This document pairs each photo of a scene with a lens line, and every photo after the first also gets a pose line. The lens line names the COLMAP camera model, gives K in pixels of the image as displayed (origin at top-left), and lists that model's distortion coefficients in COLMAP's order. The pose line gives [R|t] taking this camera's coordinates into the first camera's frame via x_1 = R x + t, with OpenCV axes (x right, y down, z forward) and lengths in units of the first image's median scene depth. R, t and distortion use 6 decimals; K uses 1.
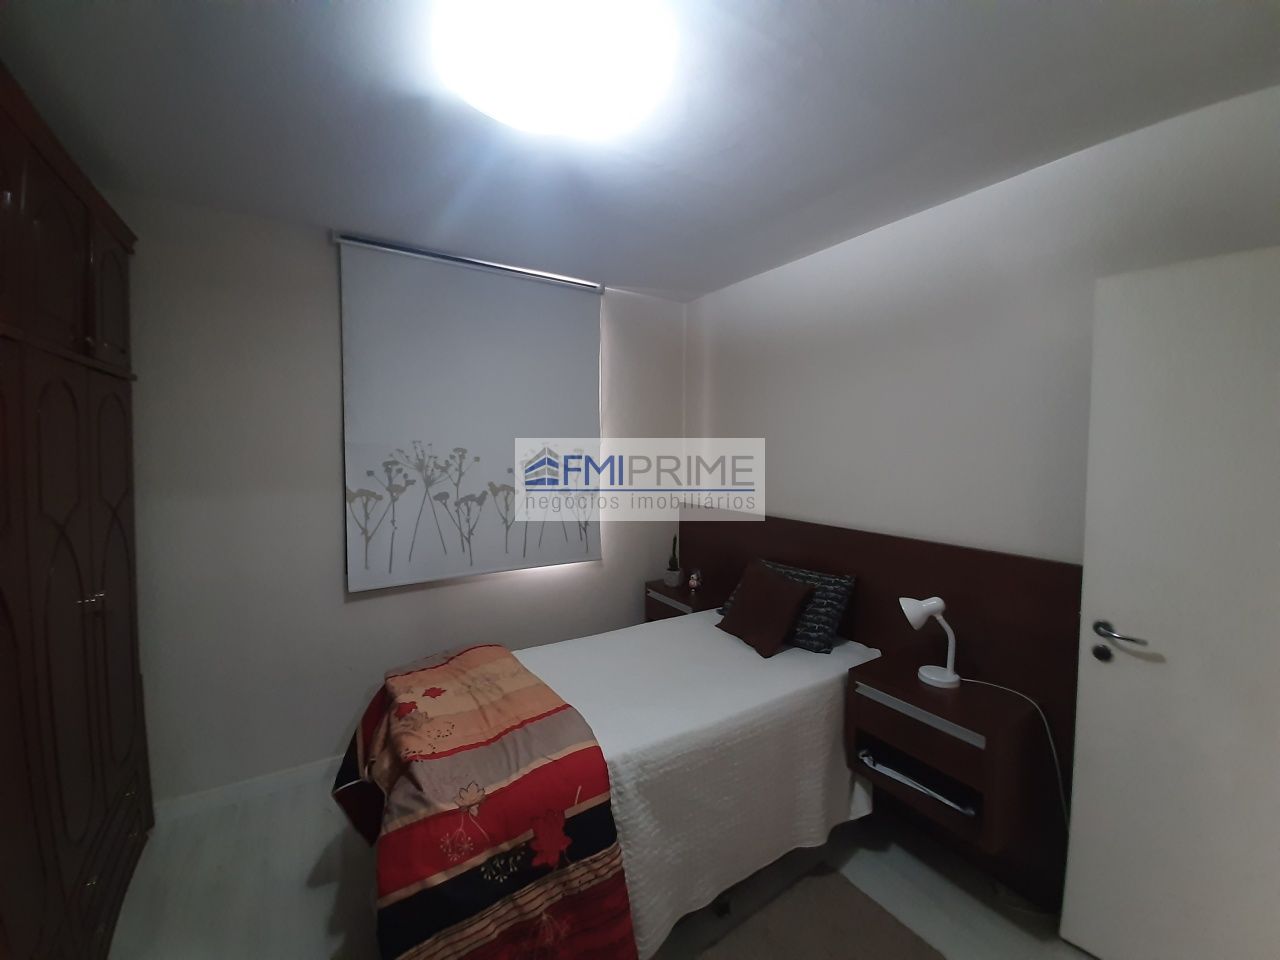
lens RADIAL K [[501.6, 0, 636.0], [0, 501.6, 471.5], [0, 0, 1]] dist [-0.019410, -0.003943]
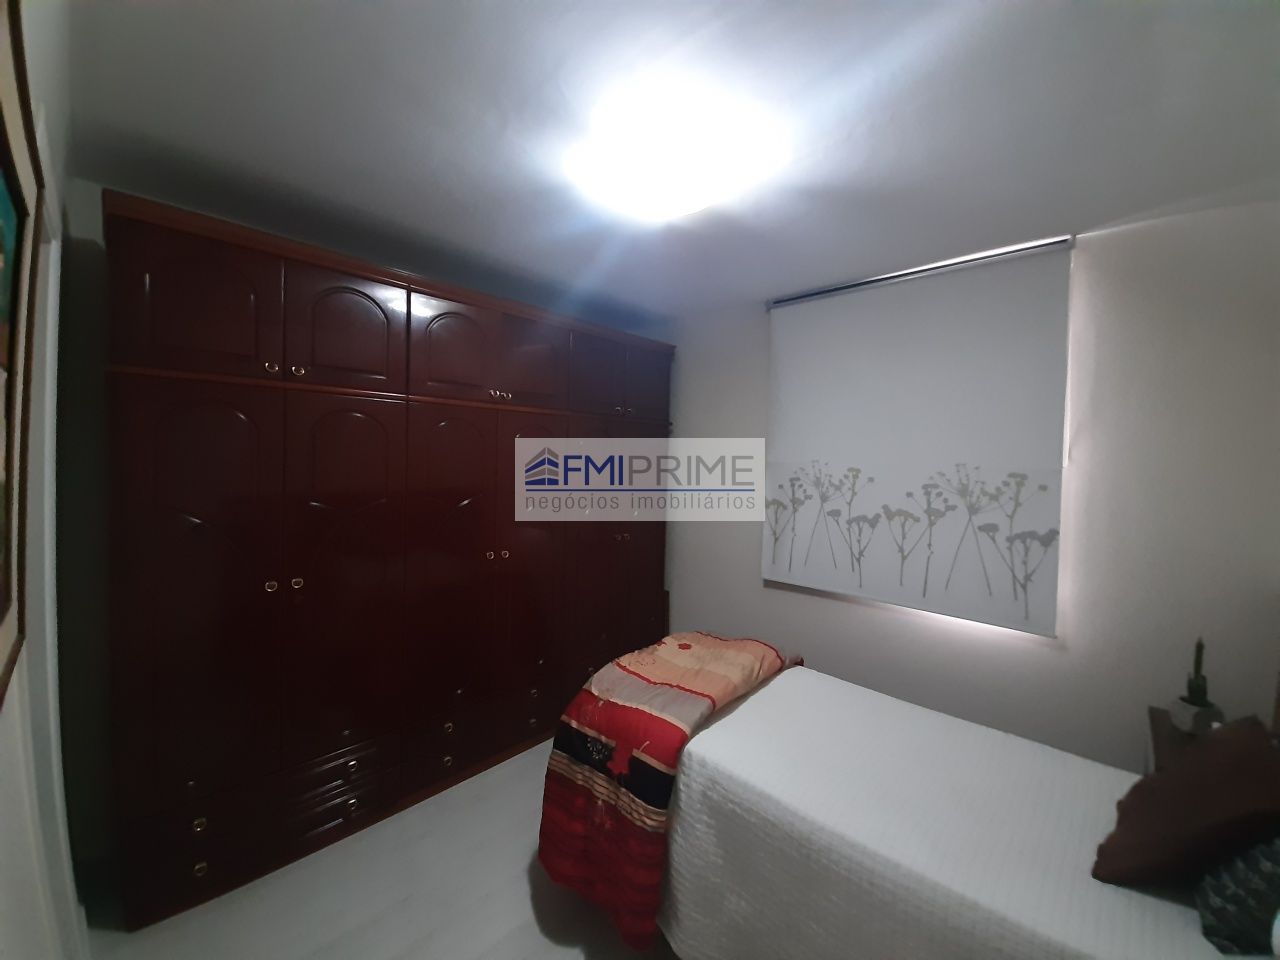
lens RADIAL K [[501.6, 0, 634.7], [0, 501.6, 484.3], [0, 0, 1]] dist [-0.019410, -0.003943]
pose [[0.224381, 0.047379, -0.973349, 0.531241], [-0.073812, 0.996774, 0.031503, -0.012998], [0.971702, 0.064776, 0.227154, 0.336568]]
